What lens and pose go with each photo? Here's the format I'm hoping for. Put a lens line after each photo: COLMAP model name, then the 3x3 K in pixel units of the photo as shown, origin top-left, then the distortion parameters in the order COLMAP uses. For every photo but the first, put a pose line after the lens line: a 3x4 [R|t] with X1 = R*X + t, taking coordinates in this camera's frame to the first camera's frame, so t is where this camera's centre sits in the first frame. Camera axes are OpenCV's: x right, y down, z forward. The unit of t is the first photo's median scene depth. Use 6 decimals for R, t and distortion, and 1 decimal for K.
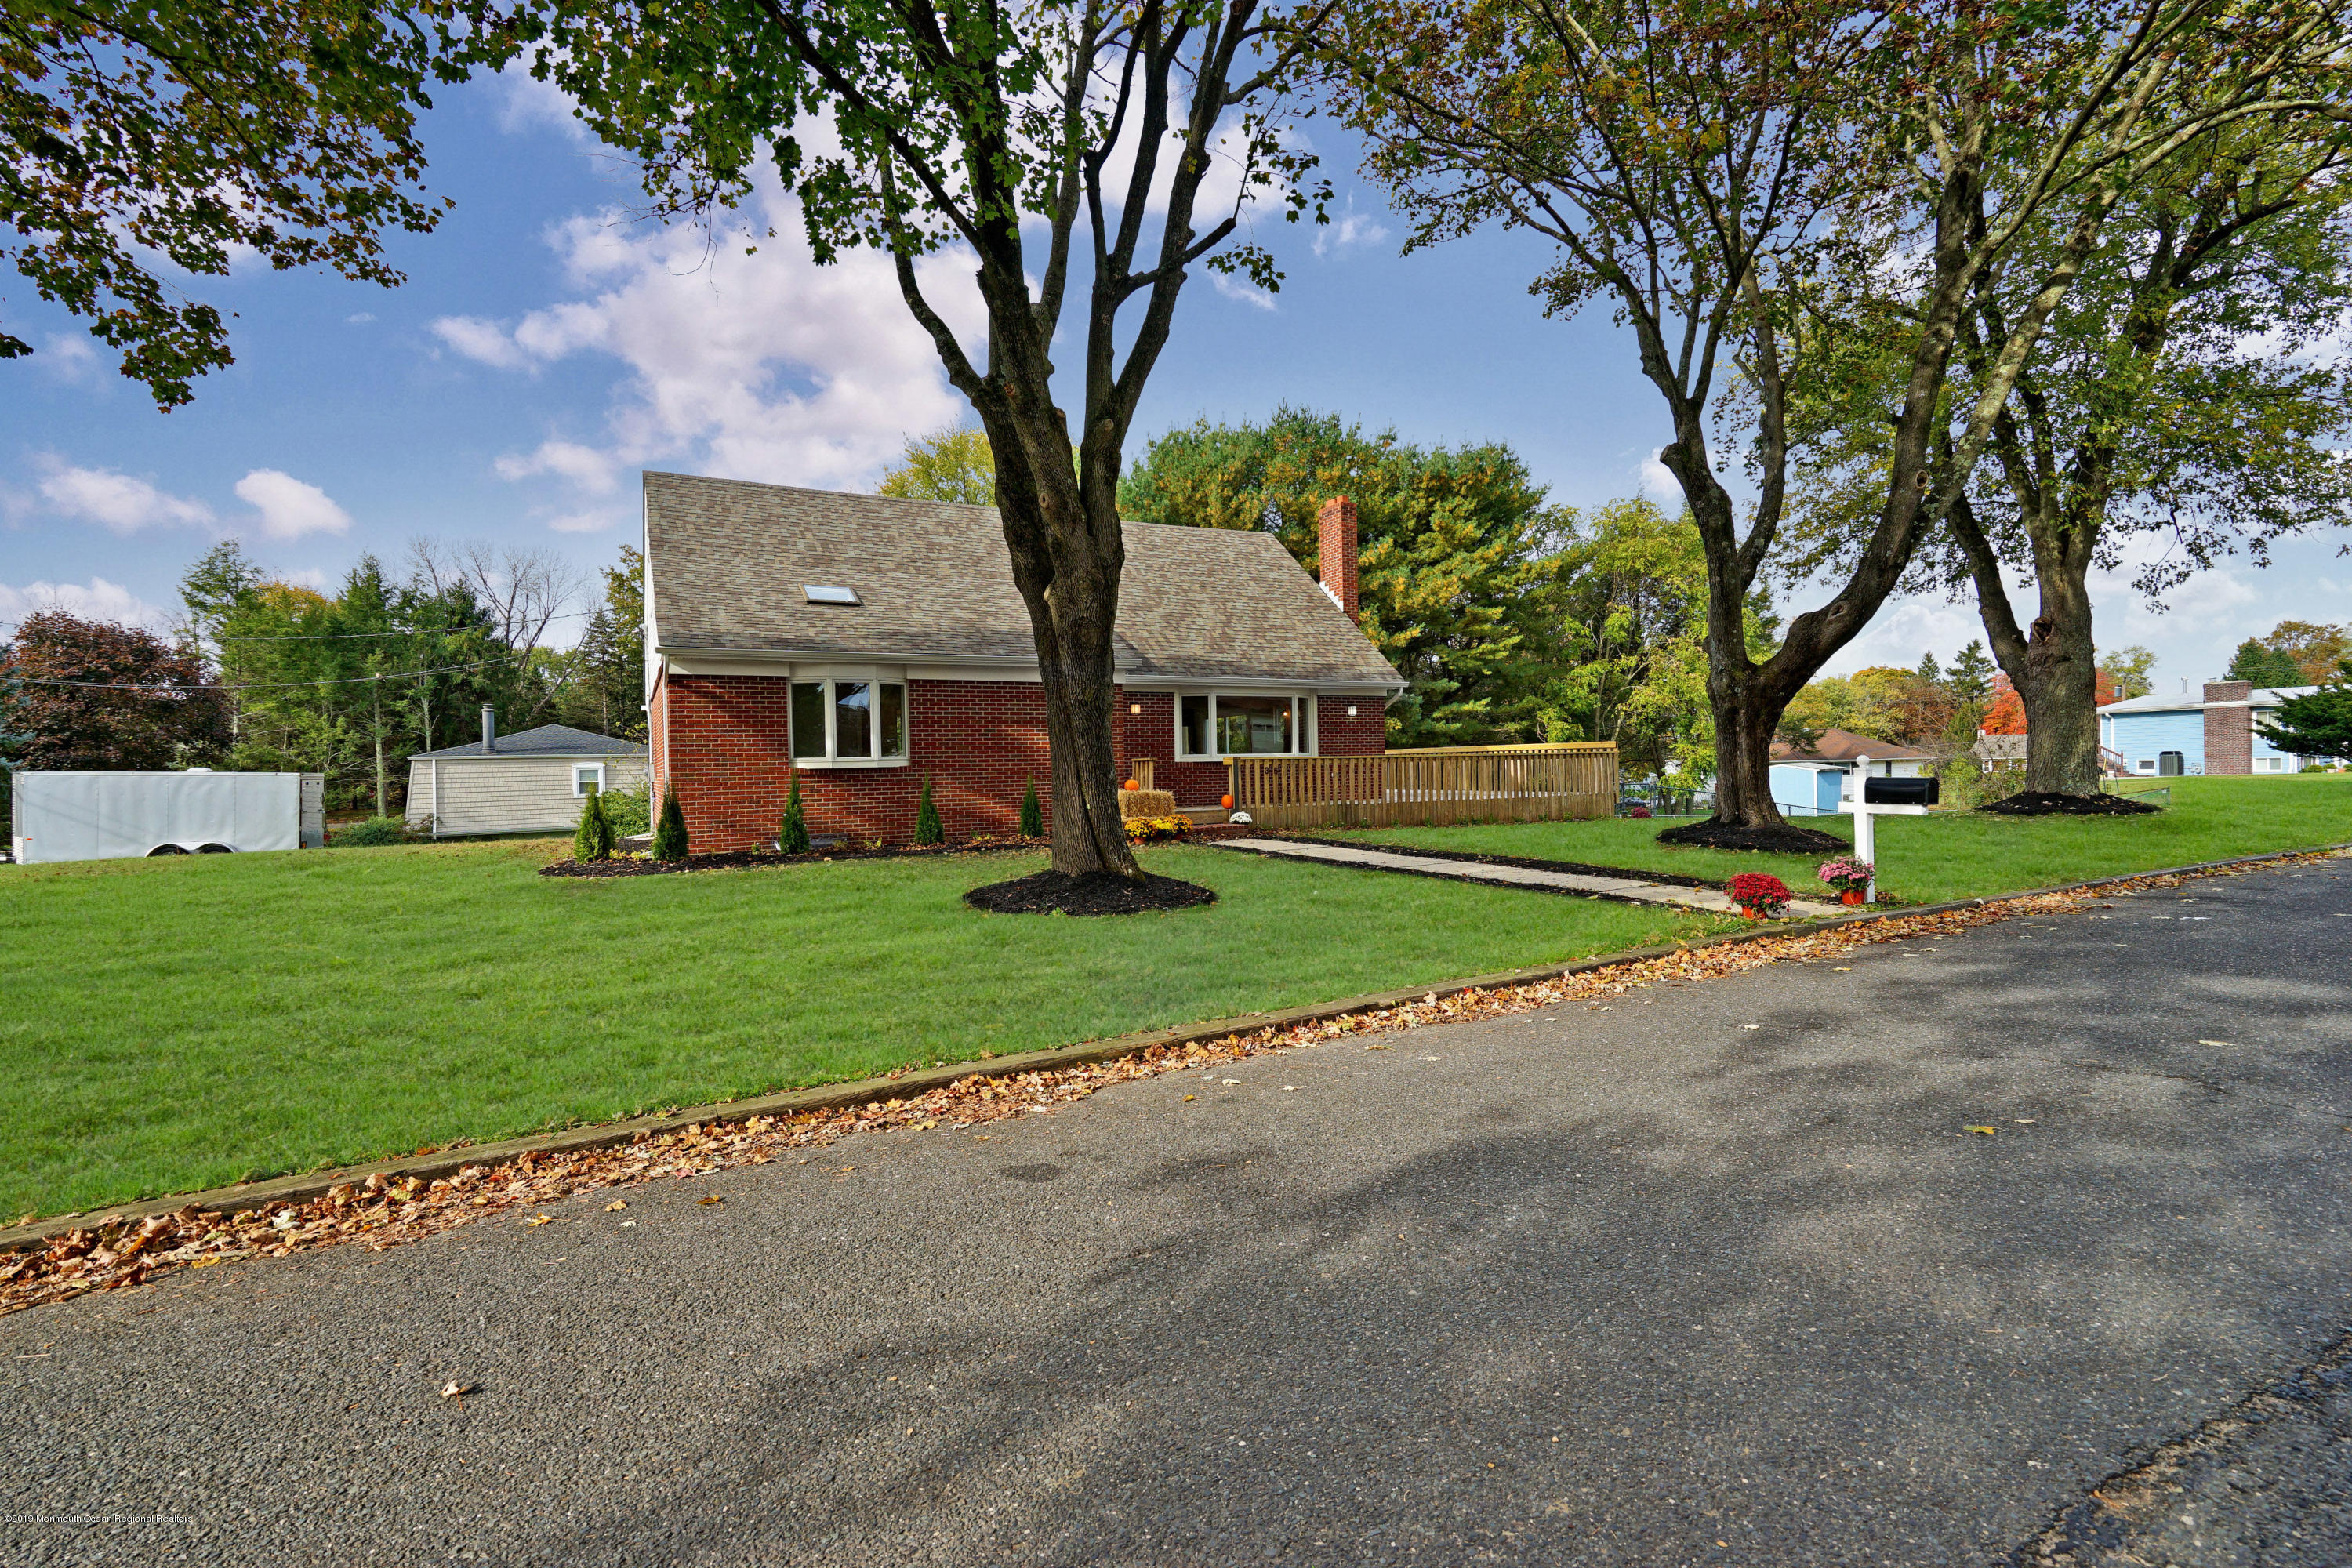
lens RADIAL K [[1064.0, 0, 1183.0], [0, 1064.0, 776.9], [0, 0, 1]] dist [-0.001743, 0.000286]
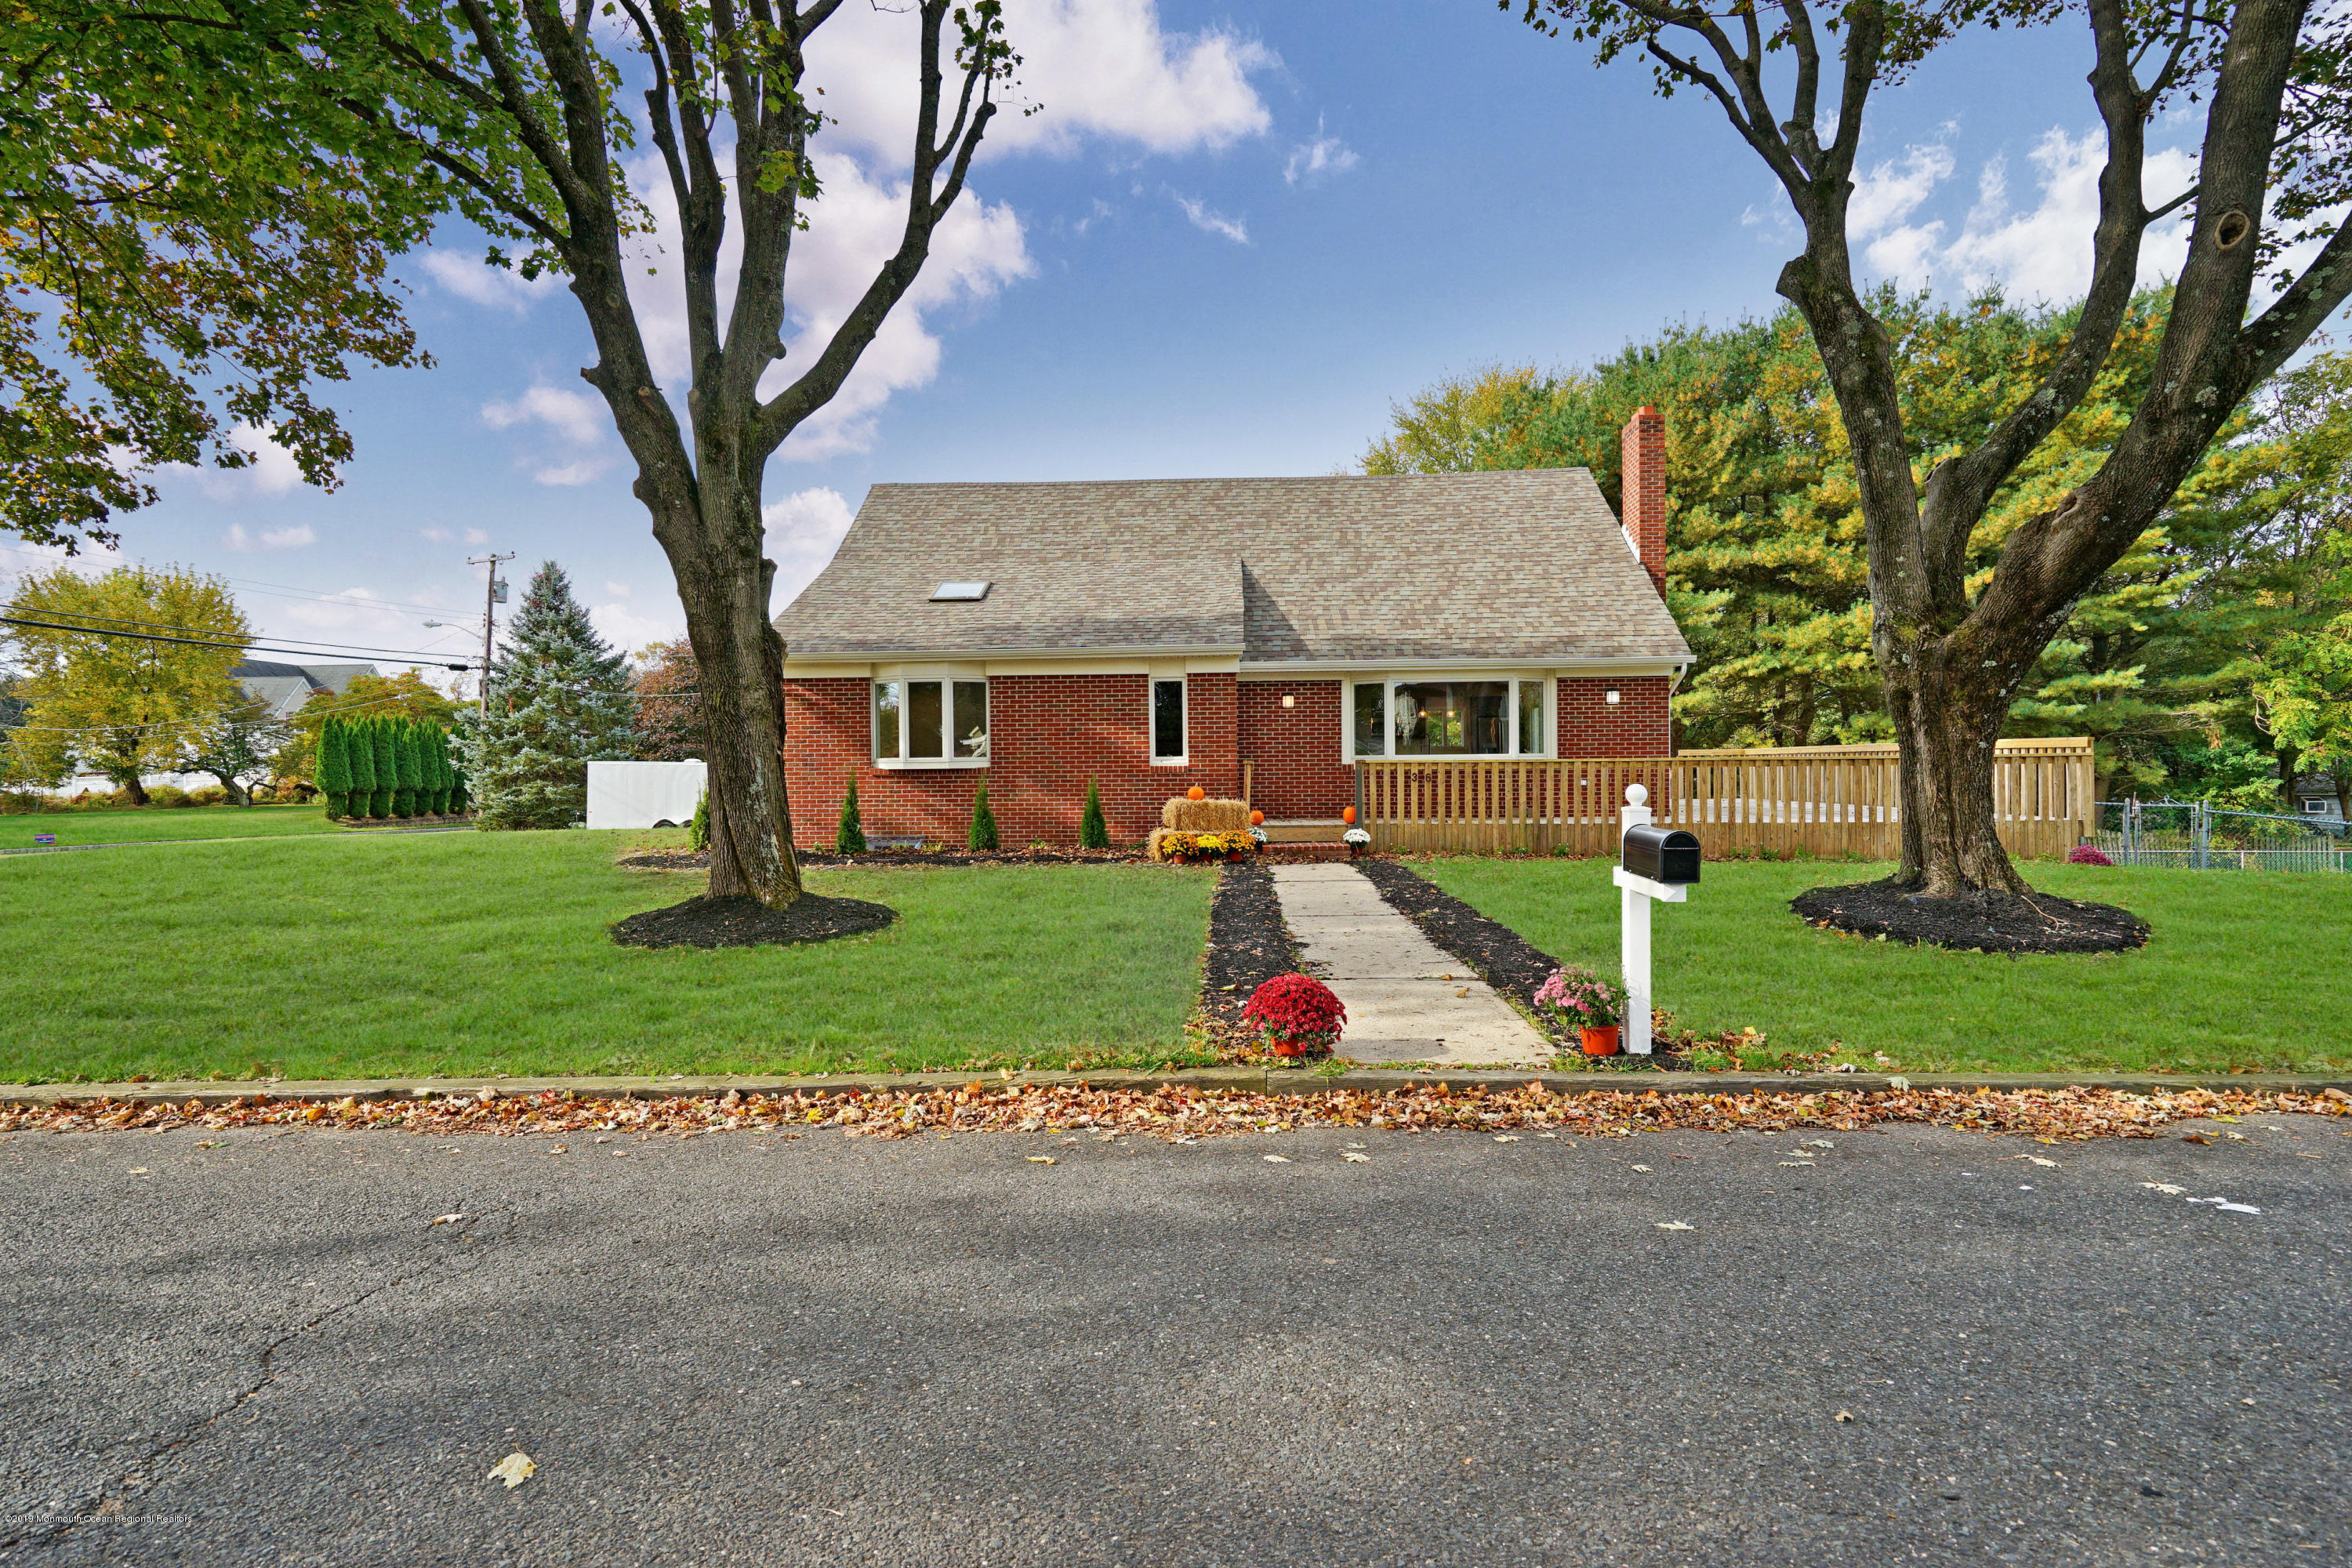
lens RADIAL K [[1137.9, 0, 1177.0], [0, 1137.9, 777.5], [0, 0, 1]] dist [-0.000471, -0.000142]
pose [[0.852380, 0.017159, -0.522642, 0.342494], [-0.012542, 0.999845, 0.012372, -0.013417], [0.522773, -0.003991, 0.852462, 0.184392]]
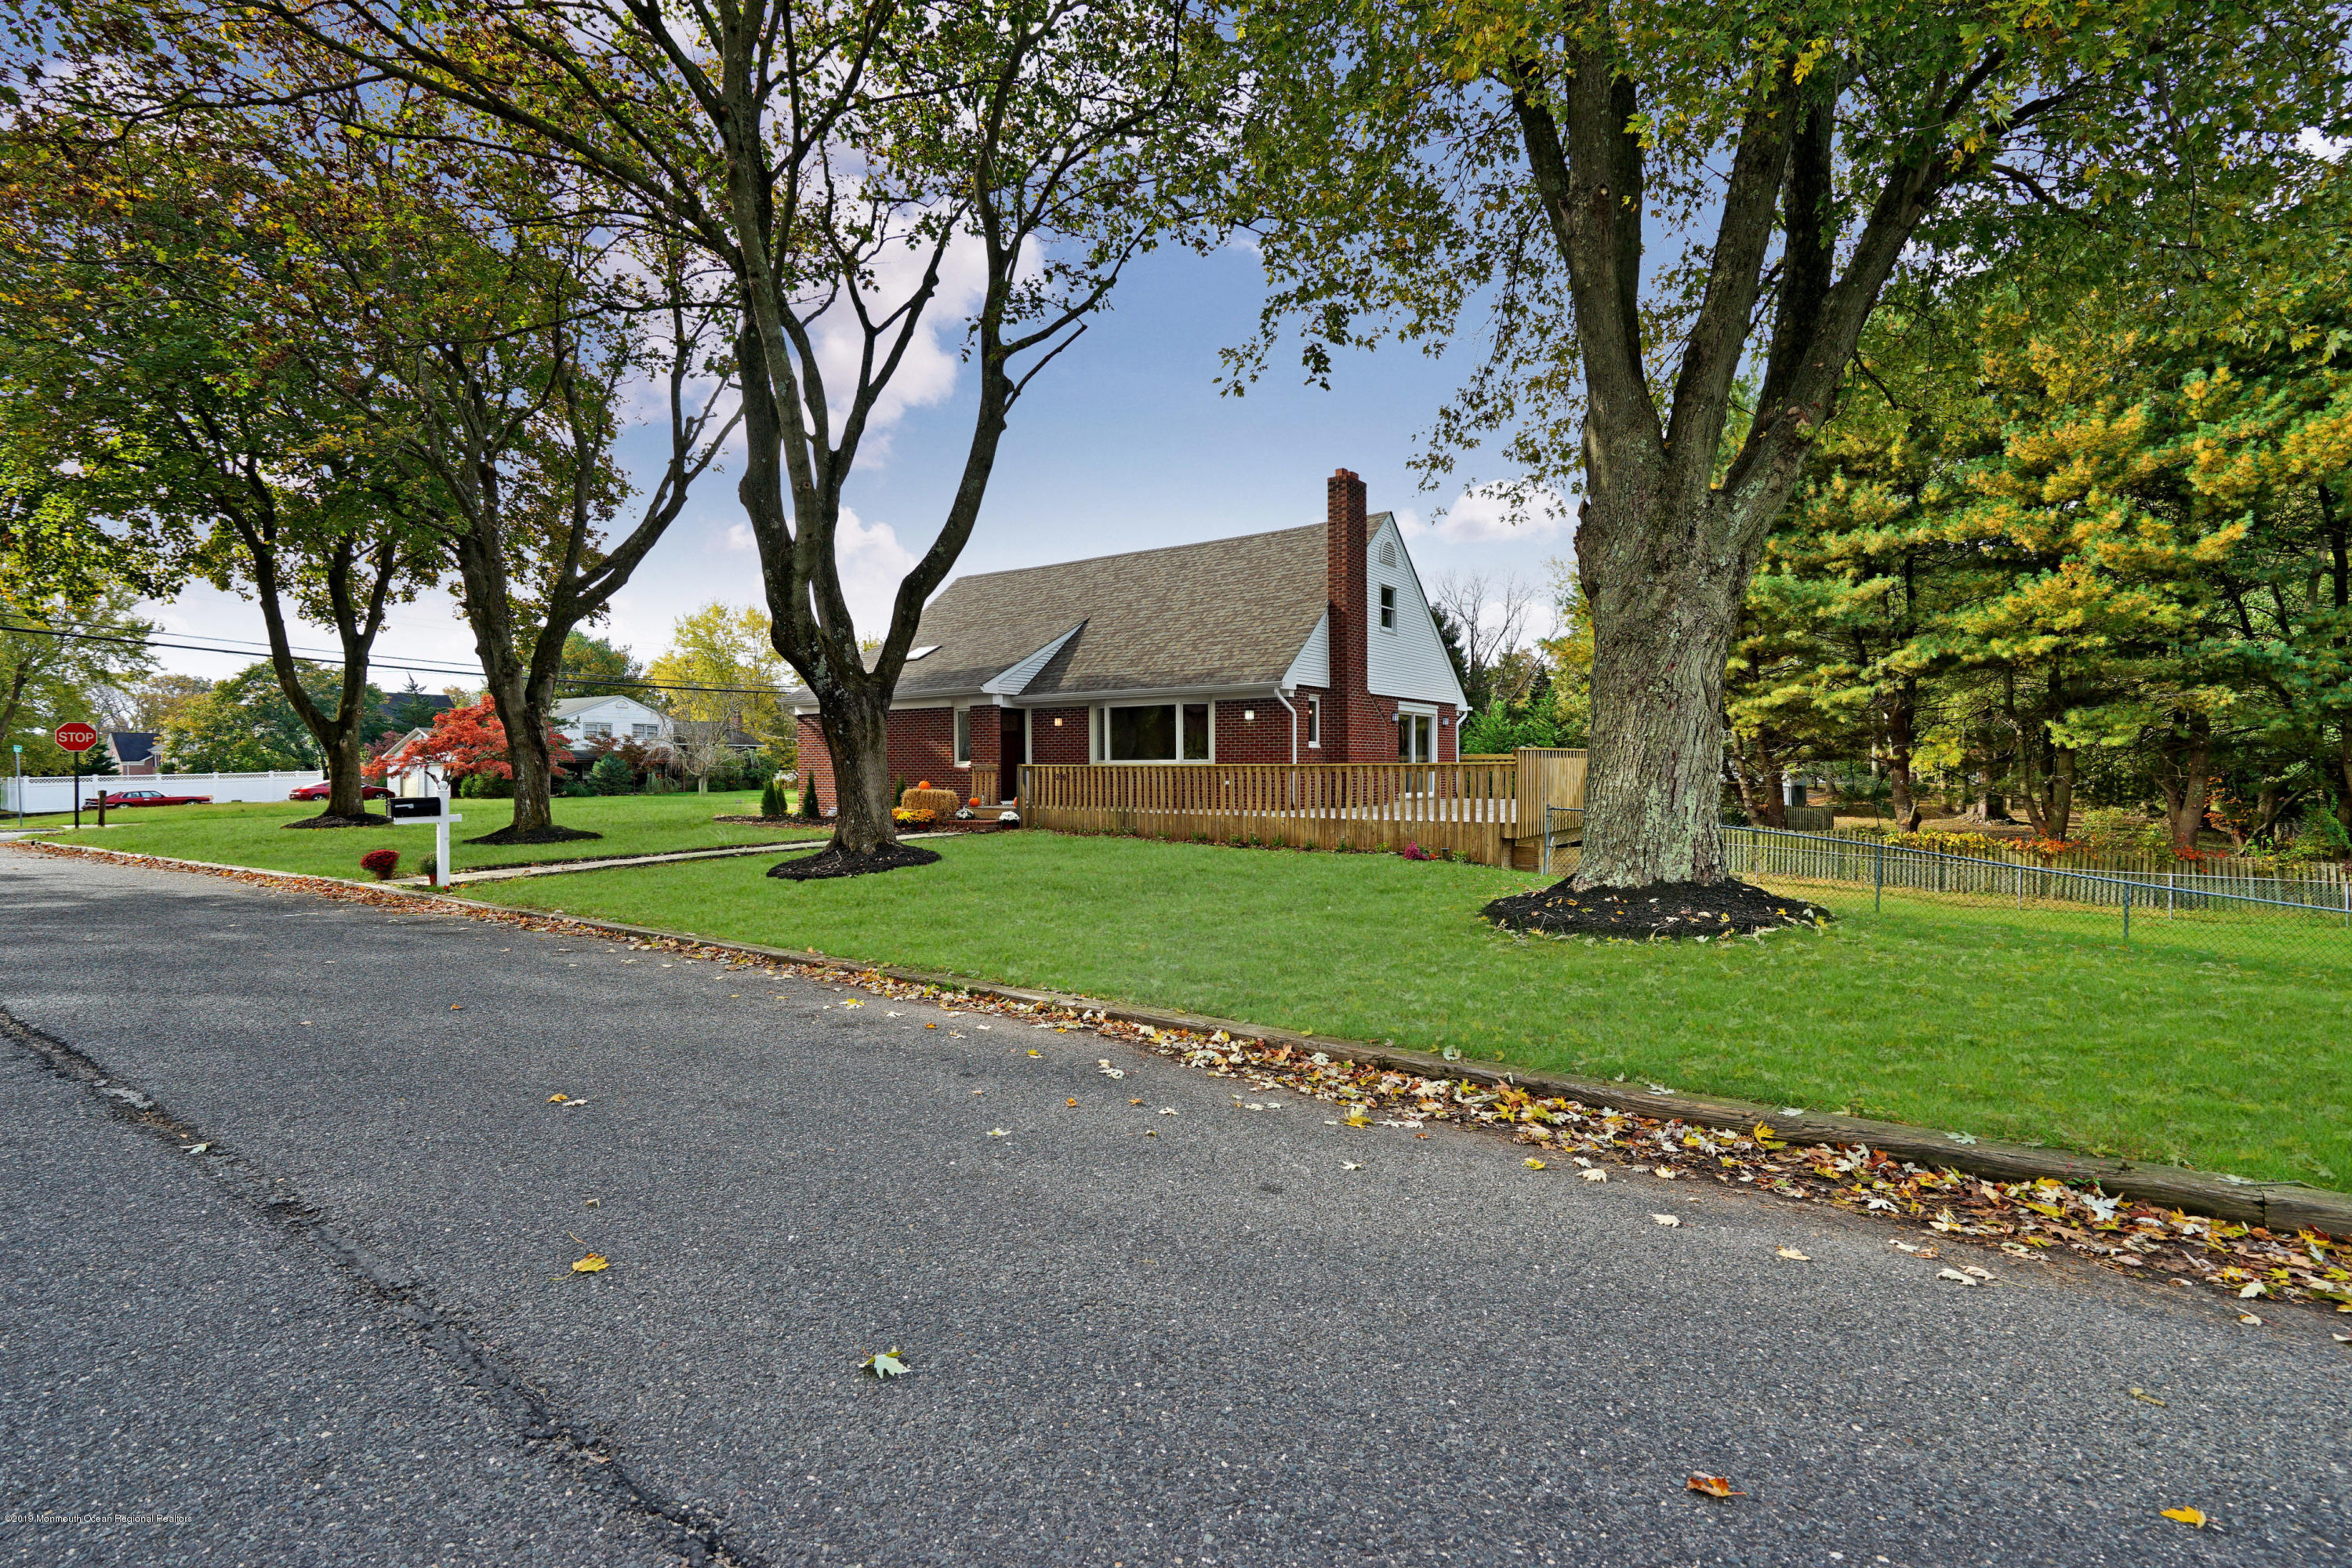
lens RADIAL K [[1064.0, 0, 1168.4], [0, 1064.0, 785.1], [0, 0, 1]] dist [-0.001743, 0.000286]
pose [[0.389437, 0.032042, -0.920495, 1.073556], [-0.013766, 0.999486, 0.028968, -0.028881], [0.920950, 0.001391, 0.389678, 0.626210]]
